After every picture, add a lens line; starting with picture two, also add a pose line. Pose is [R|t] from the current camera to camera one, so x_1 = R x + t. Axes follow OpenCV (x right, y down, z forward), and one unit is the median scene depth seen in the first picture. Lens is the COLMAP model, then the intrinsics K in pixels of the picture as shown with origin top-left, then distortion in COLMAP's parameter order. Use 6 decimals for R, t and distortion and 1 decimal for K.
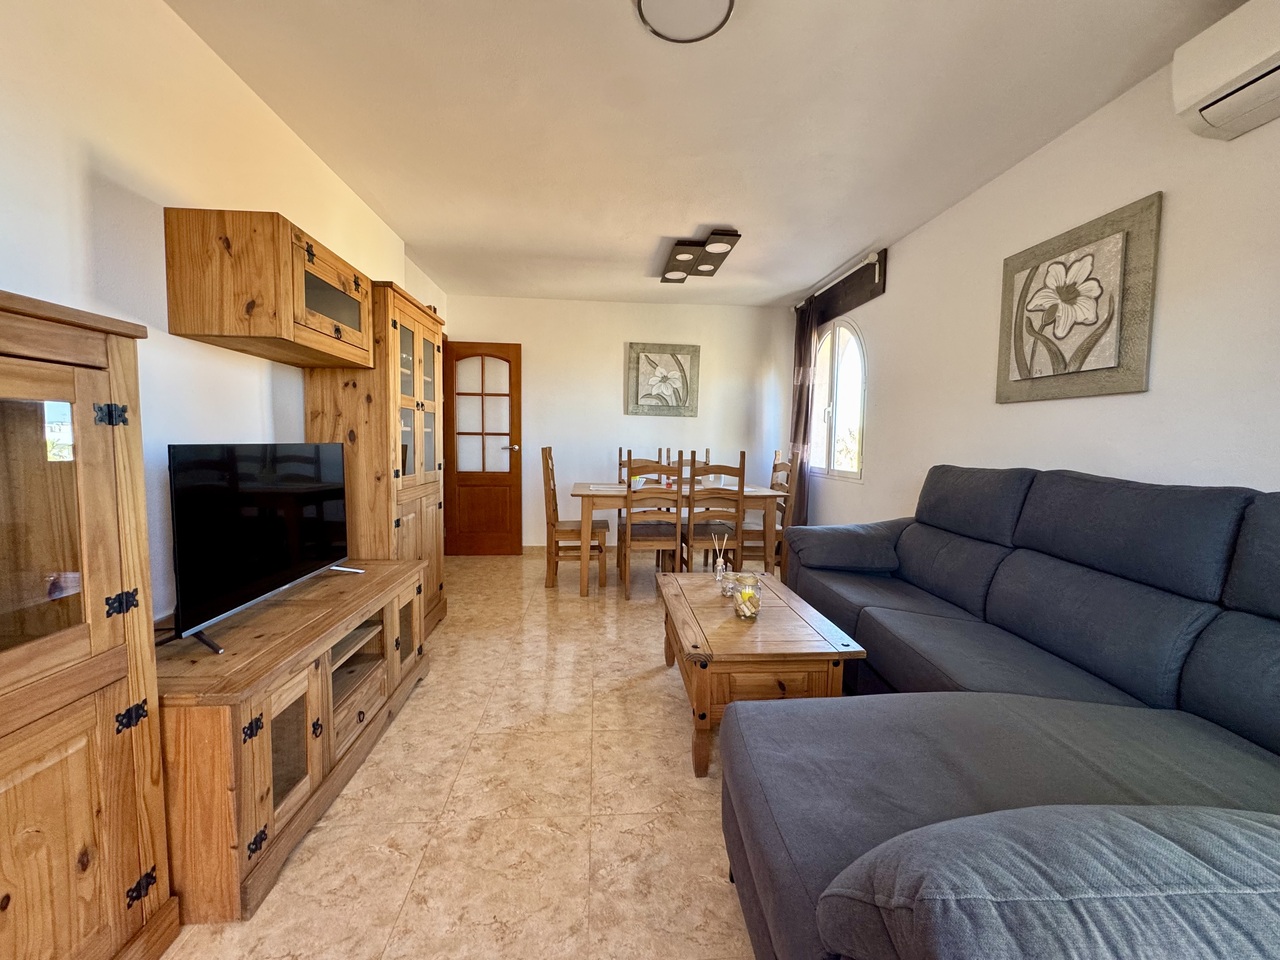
lens RADIAL K [[511.6, 0, 640.0], [0, 511.6, 480.0], [0, 0, 1]] dist [-0.000118, 0.000085]
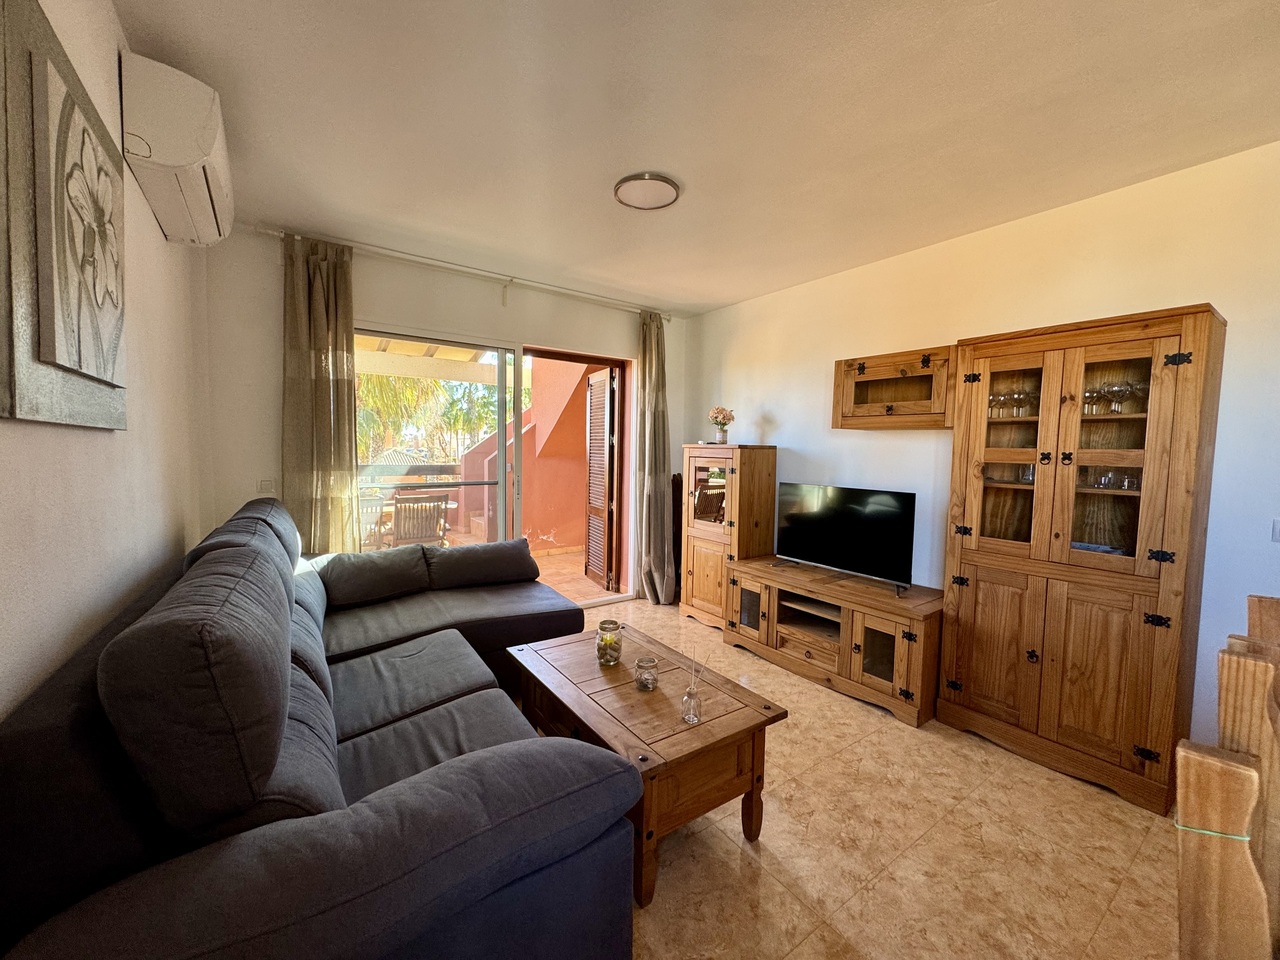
lens RADIAL K [[511.6, 0, 640.0], [0, 511.6, 480.0], [0, 0, 1]] dist [-0.000118, 0.000085]
pose [[-0.859743, 0.001776, -0.510723, 0.798053], [-0.068947, 0.990436, 0.119509, -0.263067], [0.506051, 0.137960, -0.851399, 2.184540]]
